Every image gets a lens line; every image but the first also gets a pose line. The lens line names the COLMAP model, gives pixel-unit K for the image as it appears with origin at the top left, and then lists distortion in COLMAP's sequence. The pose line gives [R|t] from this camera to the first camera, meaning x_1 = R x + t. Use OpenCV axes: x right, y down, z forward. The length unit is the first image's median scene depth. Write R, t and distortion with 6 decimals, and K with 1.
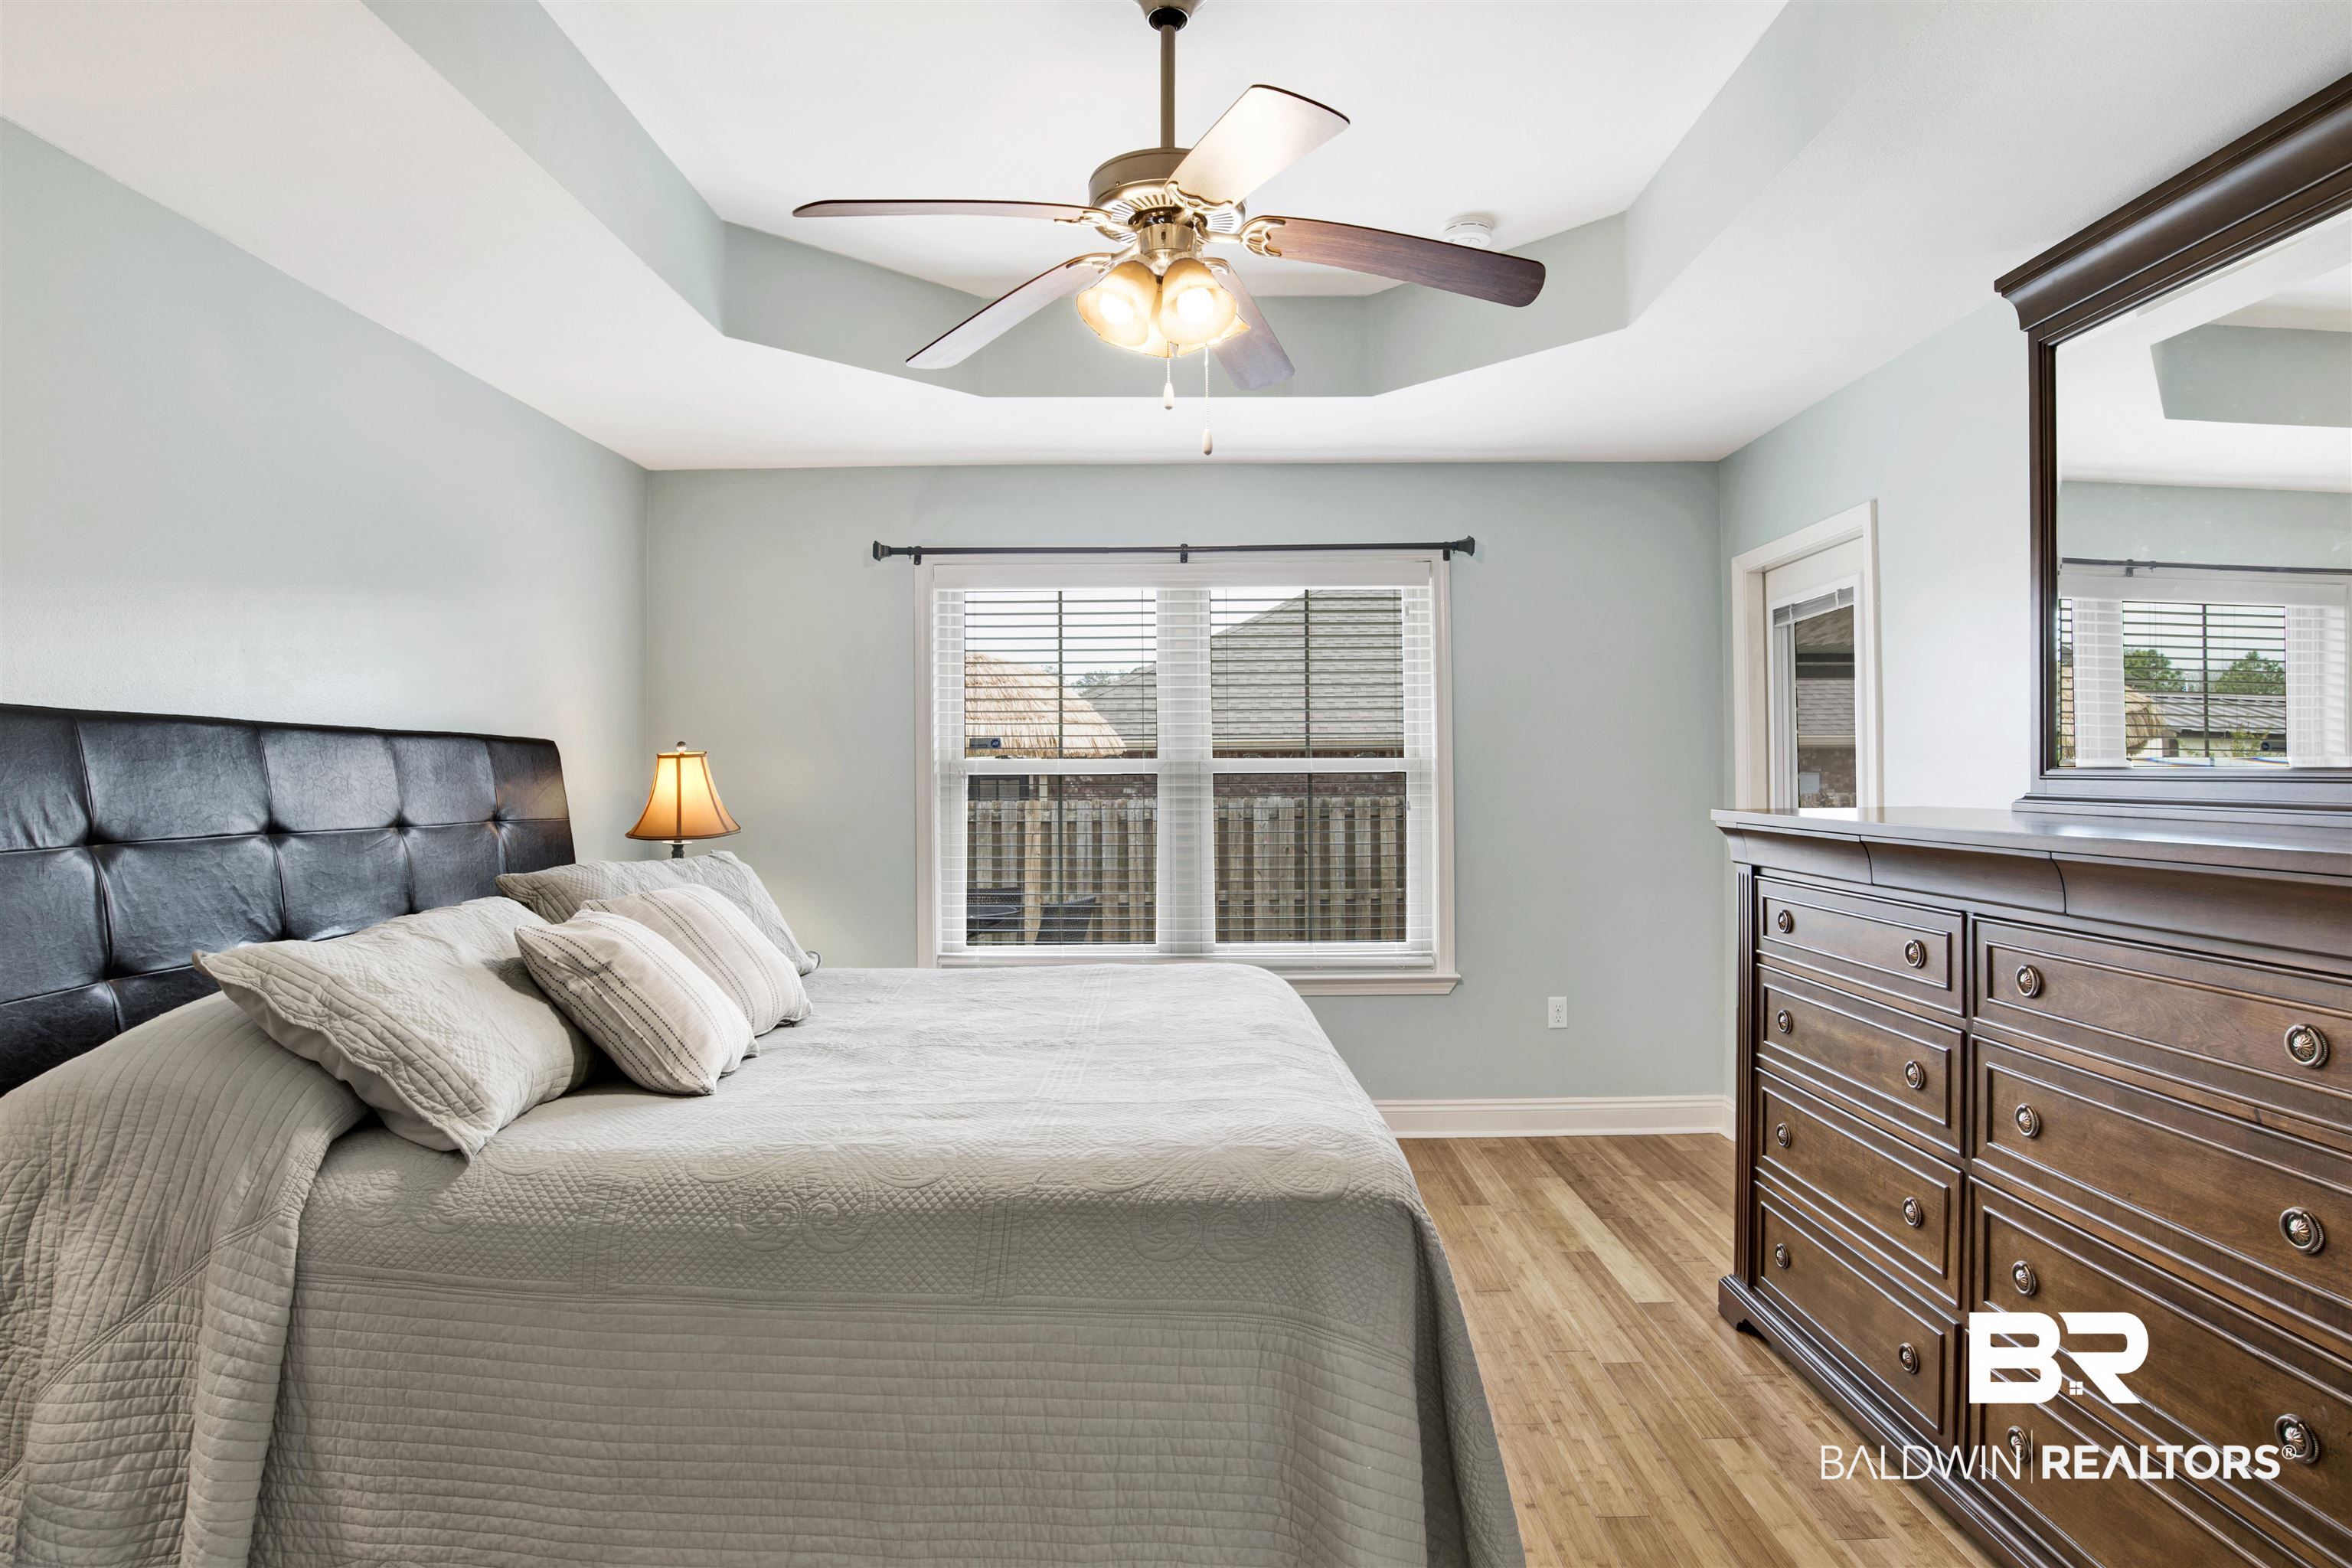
lens RADIAL K [[1196.1, 0, 1175.5], [0, 1196.1, 796.0], [0, 0, 1]] dist [-0.052055, 0.000317]
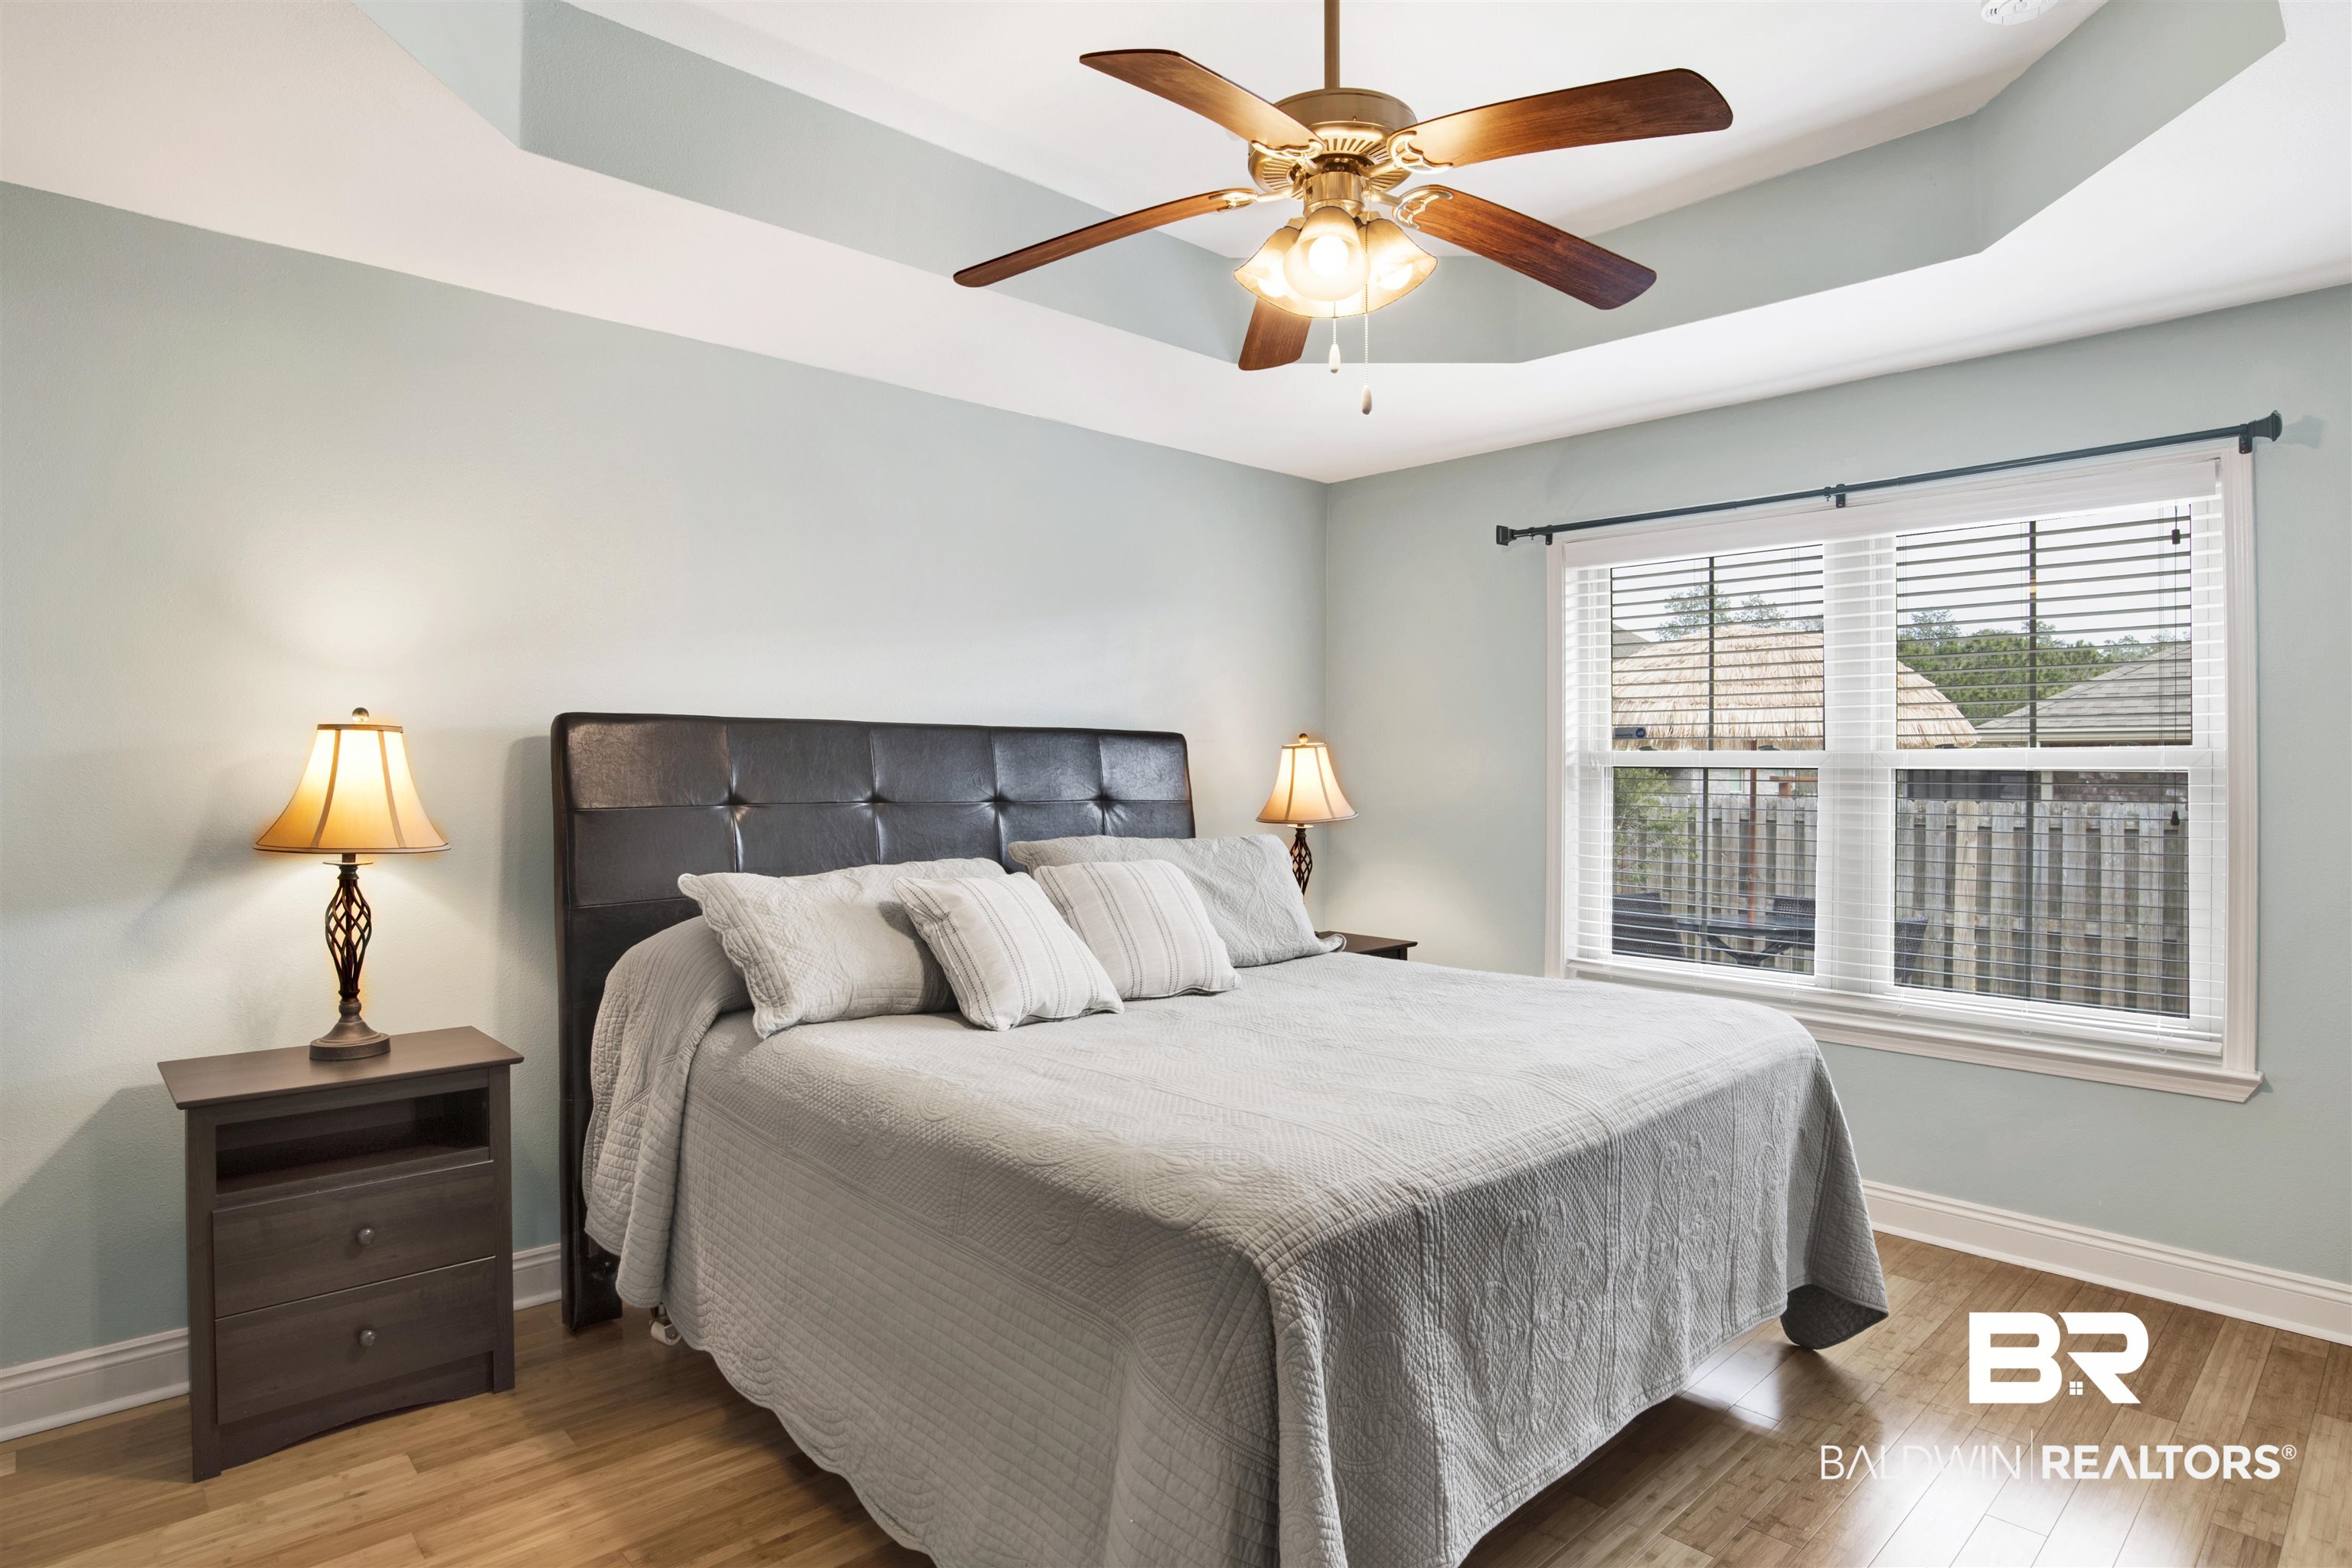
lens RADIAL K [[1234.9, 0, 1191.9], [0, 1234.9, 777.7], [0, 0, 1]] dist [-0.075730, 0.027950]
pose [[0.707817, 0.015006, -0.706236, 0.276169], [-0.020964, 0.999780, 0.000232, -0.003298], [0.706085, 0.014641, 0.707976, 0.115049]]
